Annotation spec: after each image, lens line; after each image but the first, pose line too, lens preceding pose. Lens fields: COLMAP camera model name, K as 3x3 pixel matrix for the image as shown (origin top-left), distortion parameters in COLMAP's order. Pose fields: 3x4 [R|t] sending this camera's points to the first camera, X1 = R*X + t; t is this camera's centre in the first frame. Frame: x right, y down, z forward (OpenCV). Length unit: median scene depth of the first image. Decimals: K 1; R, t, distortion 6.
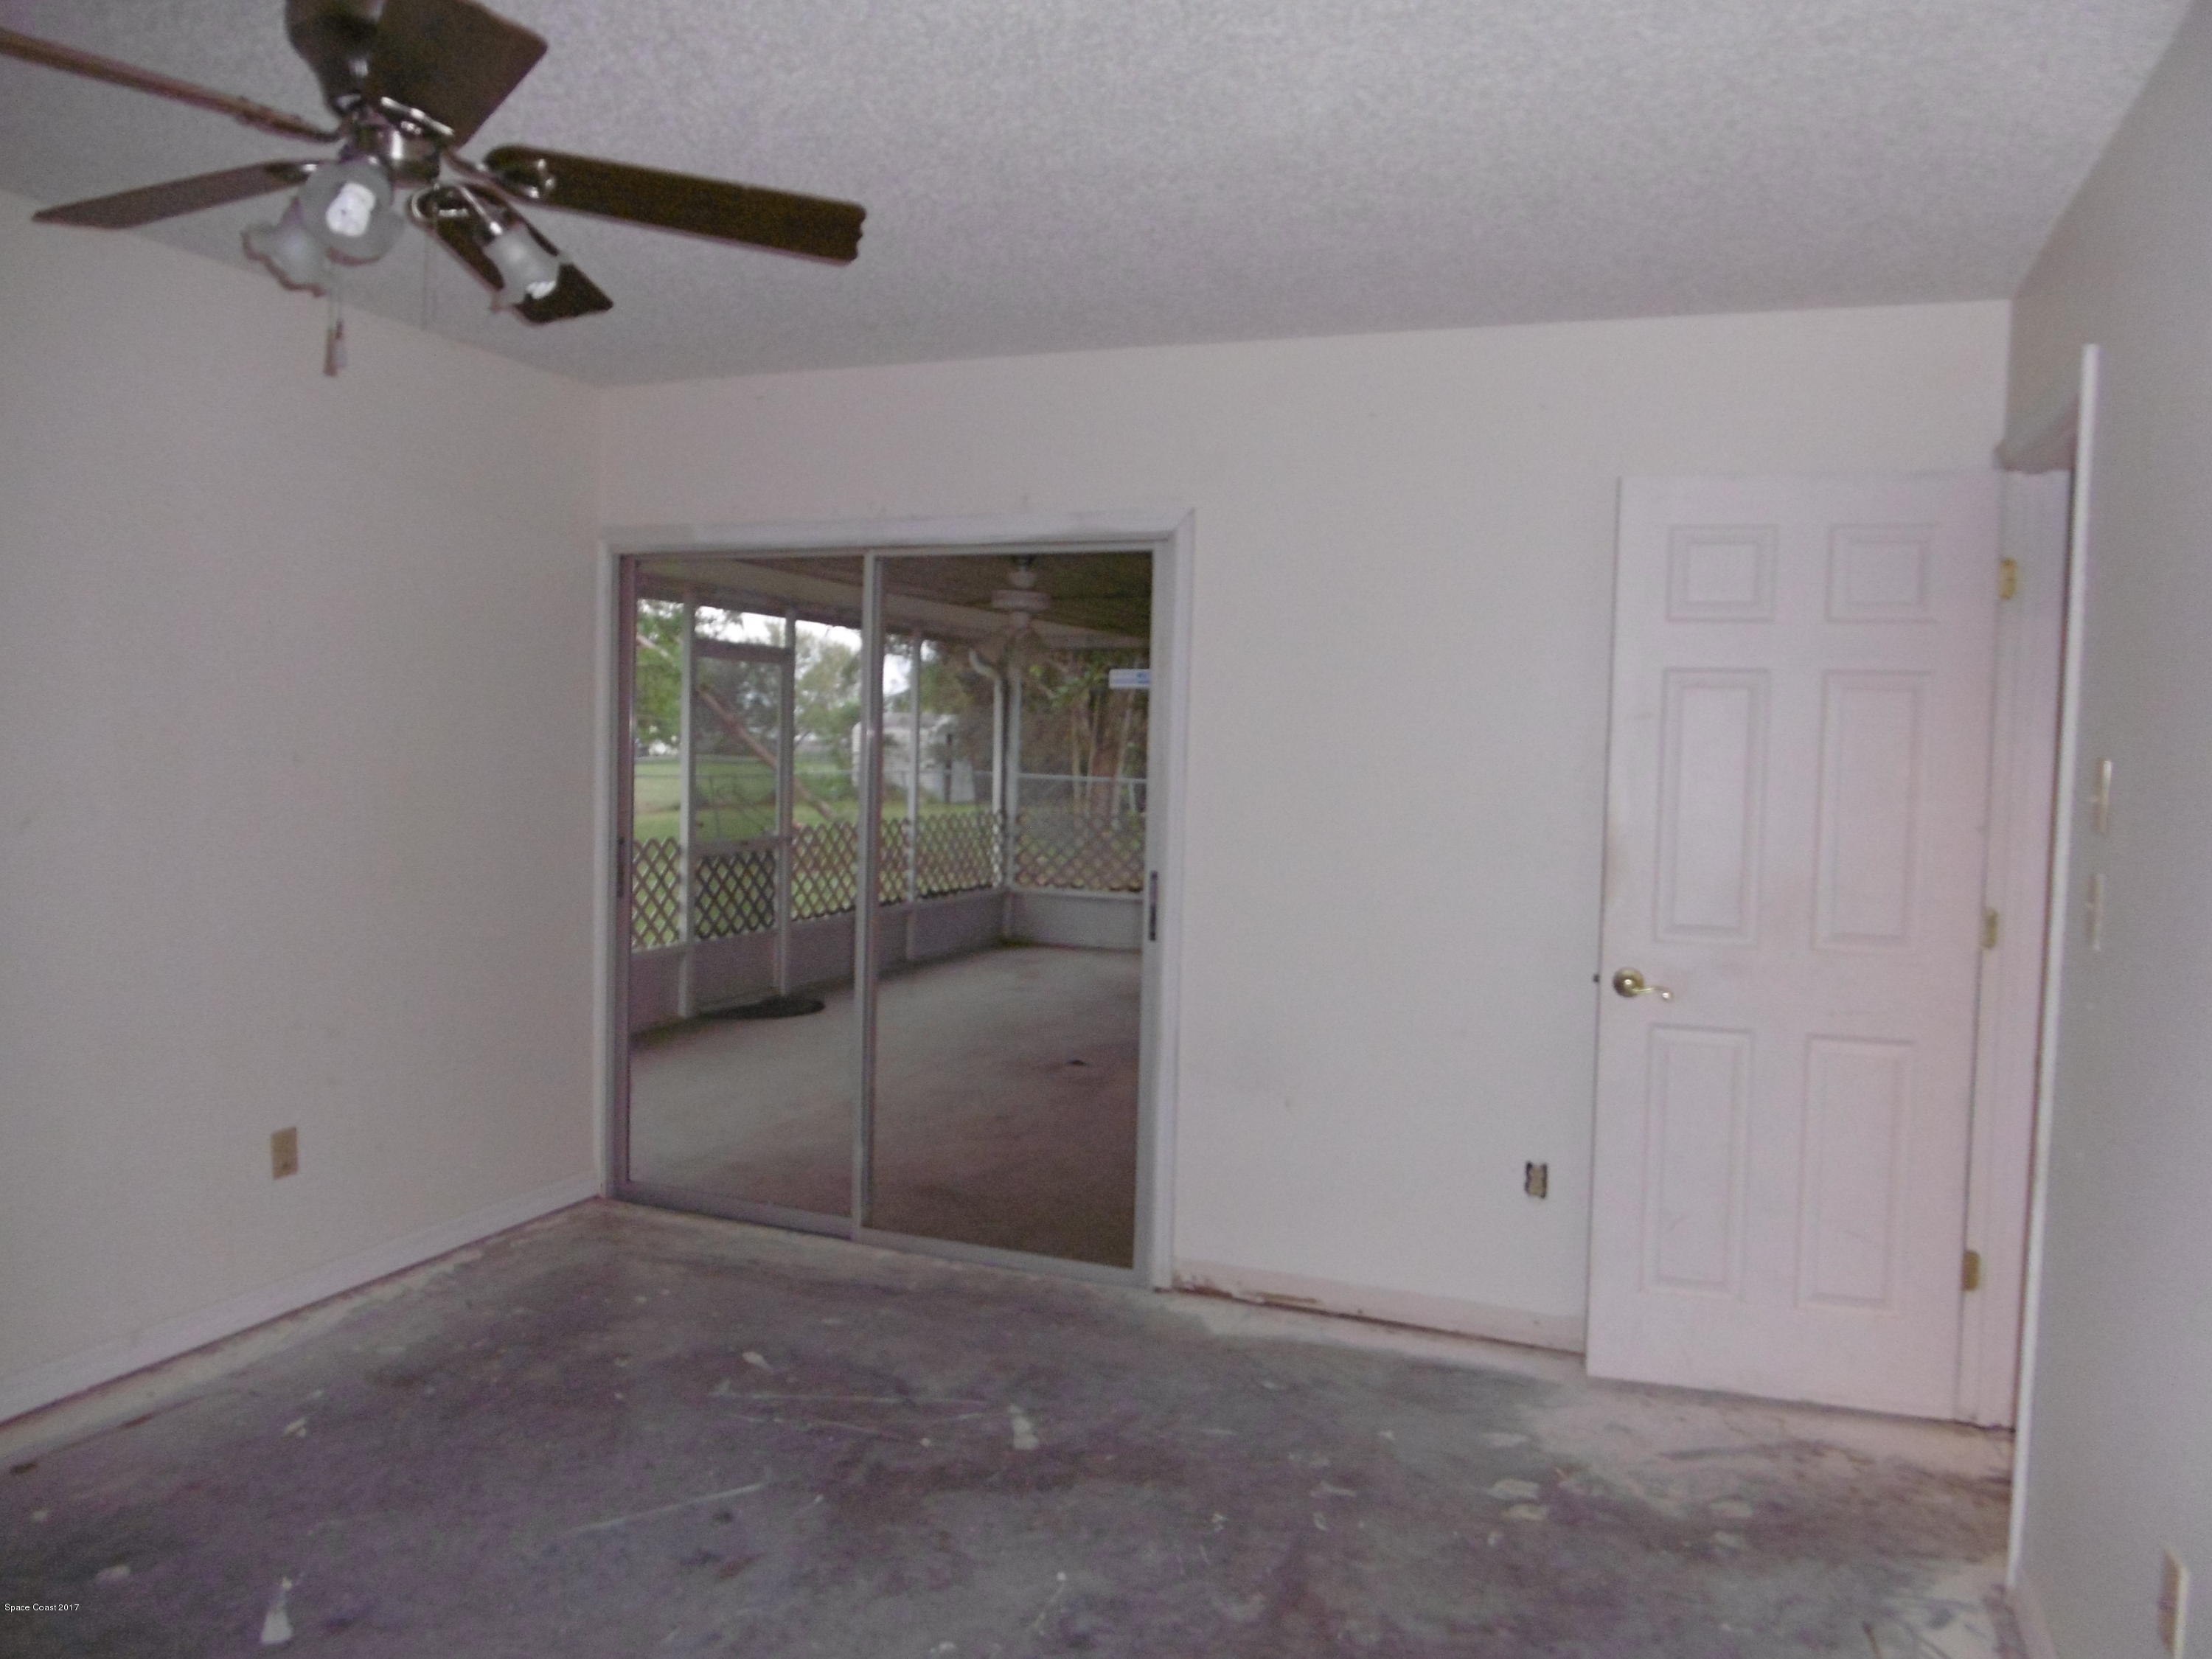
lens RADIAL K [[1581.2, 0, 1105.1], [0, 1581.2, 829.9], [0, 0, 1]] dist [-0.000490, -0.006376]
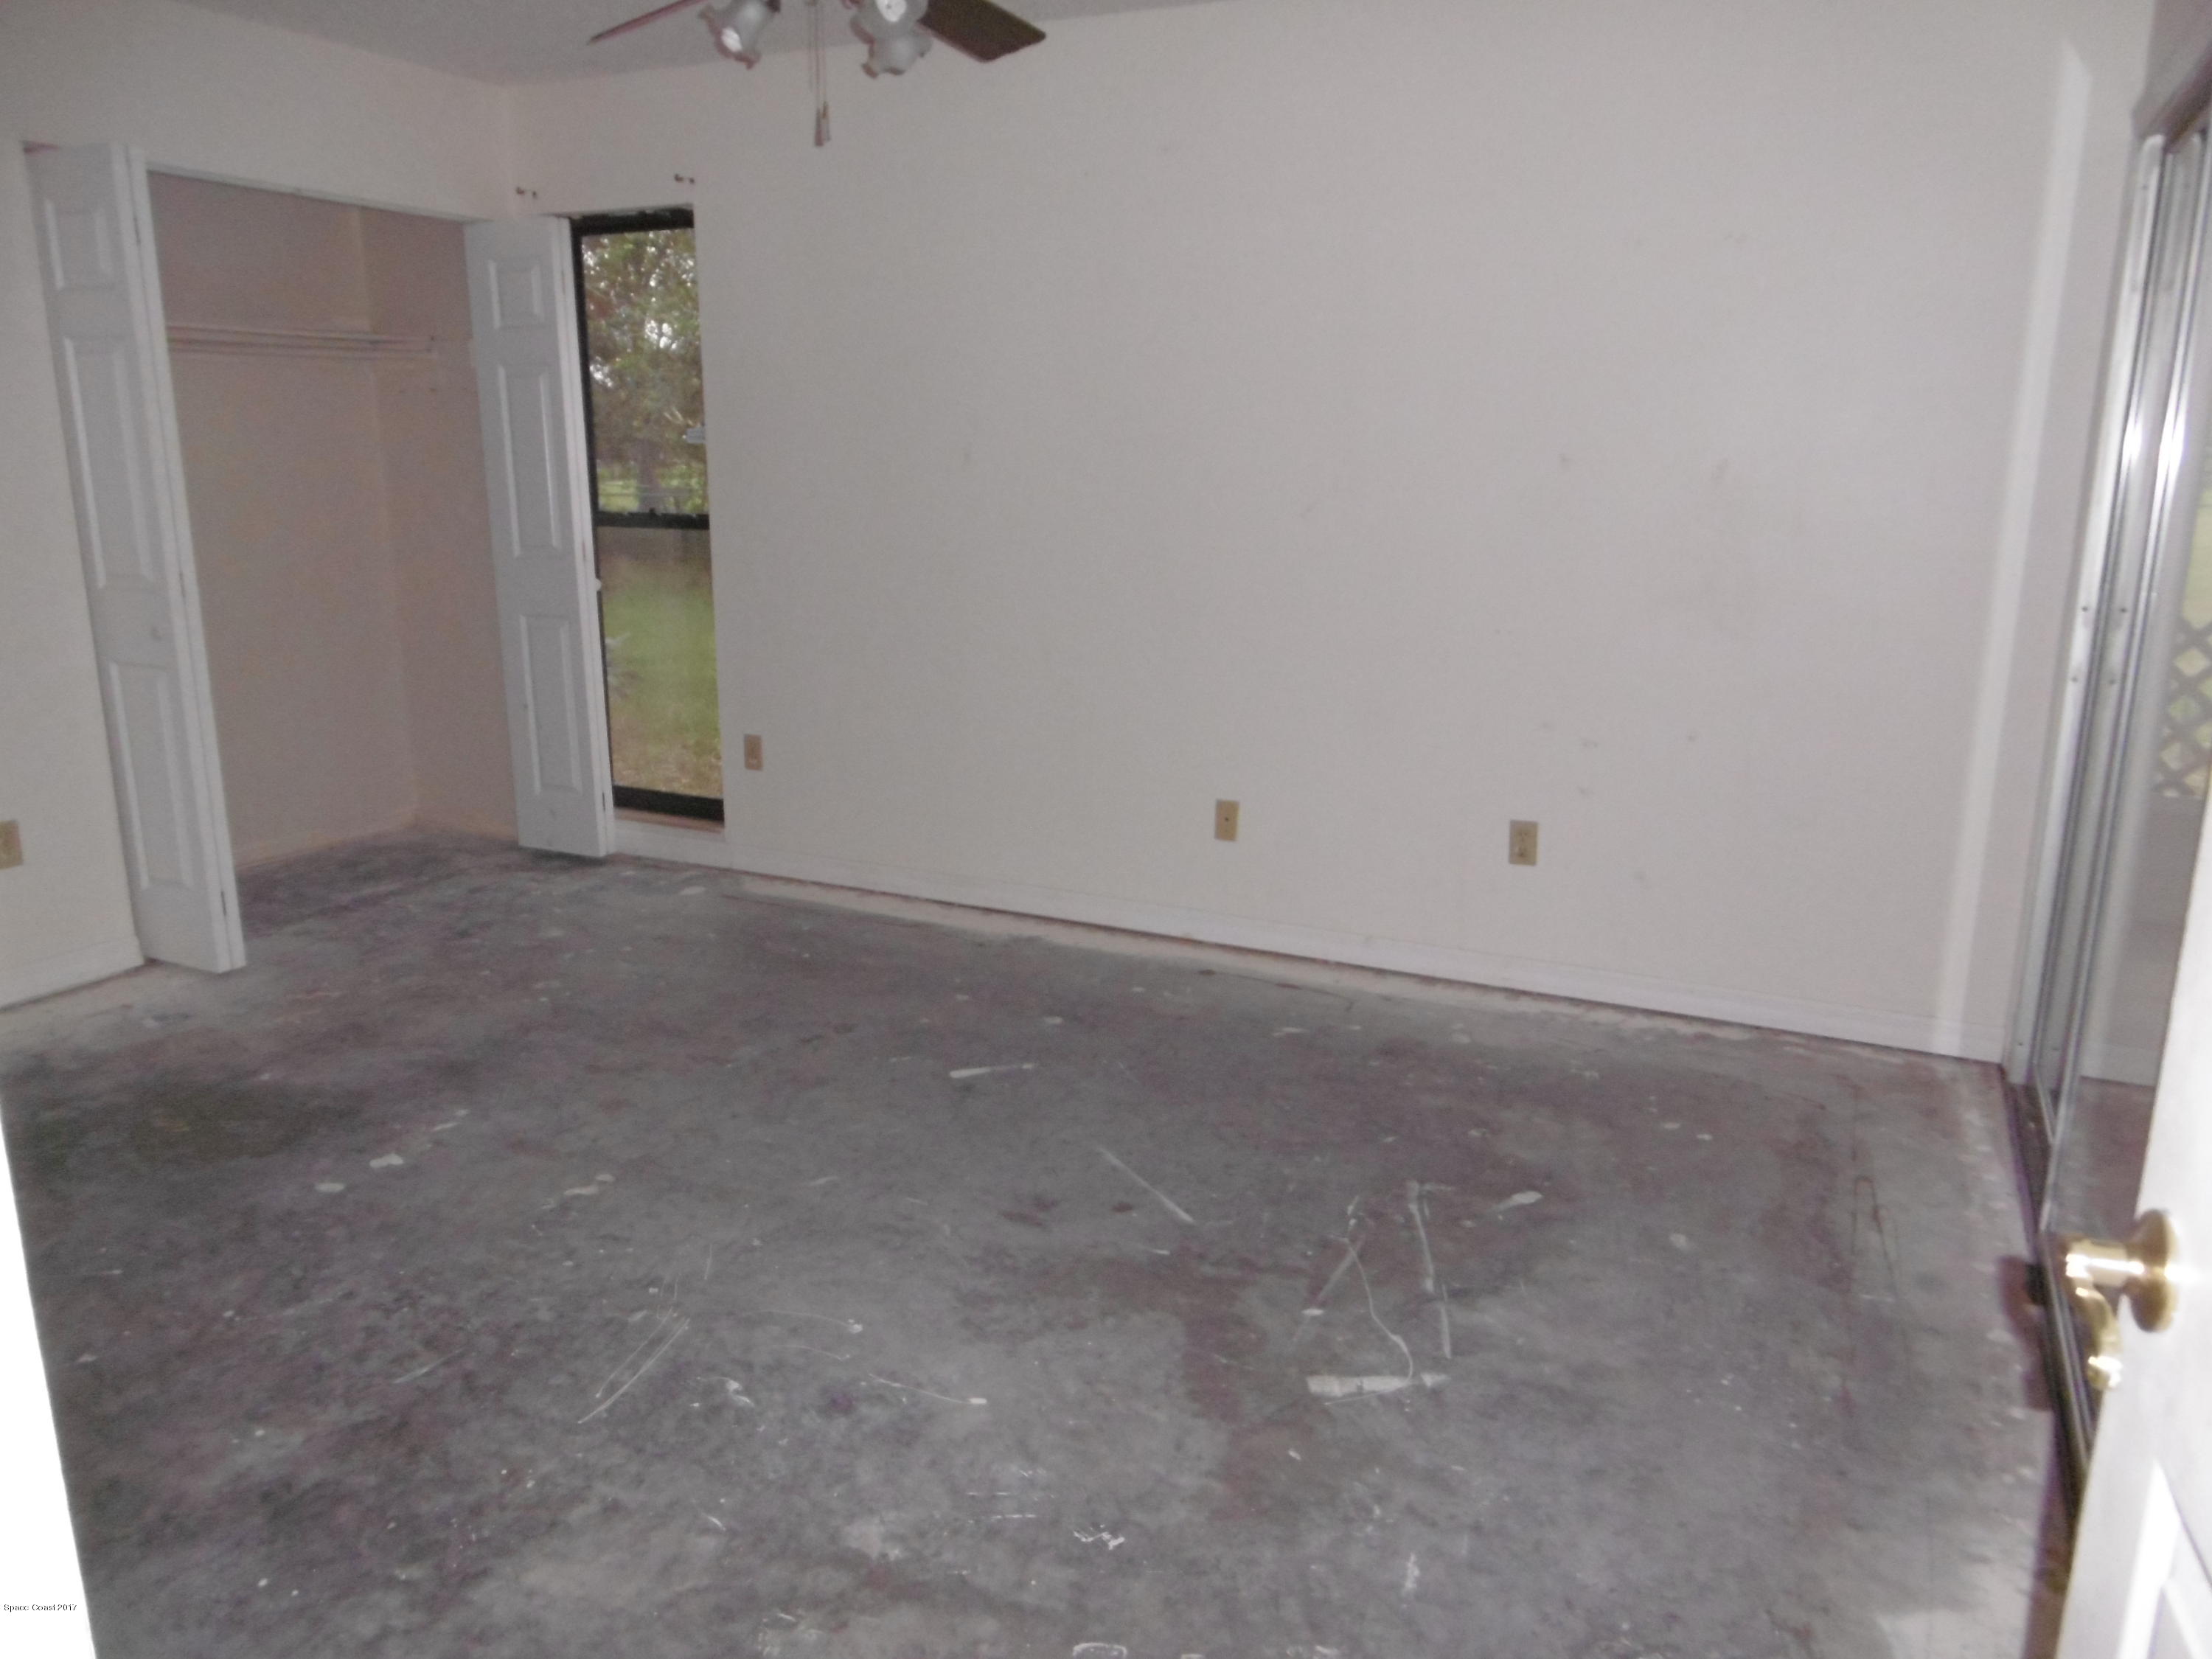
lens RADIAL K [[1581.2, 0, 1102.9], [0, 1581.2, 830.0], [0, 0, 1]] dist [-0.000490, -0.006376]
pose [[-0.075486, 0.211320, -0.974498, 0.584373], [-0.065289, 0.974142, 0.216300, -0.013952], [0.995007, 0.079952, -0.059737, 0.870234]]
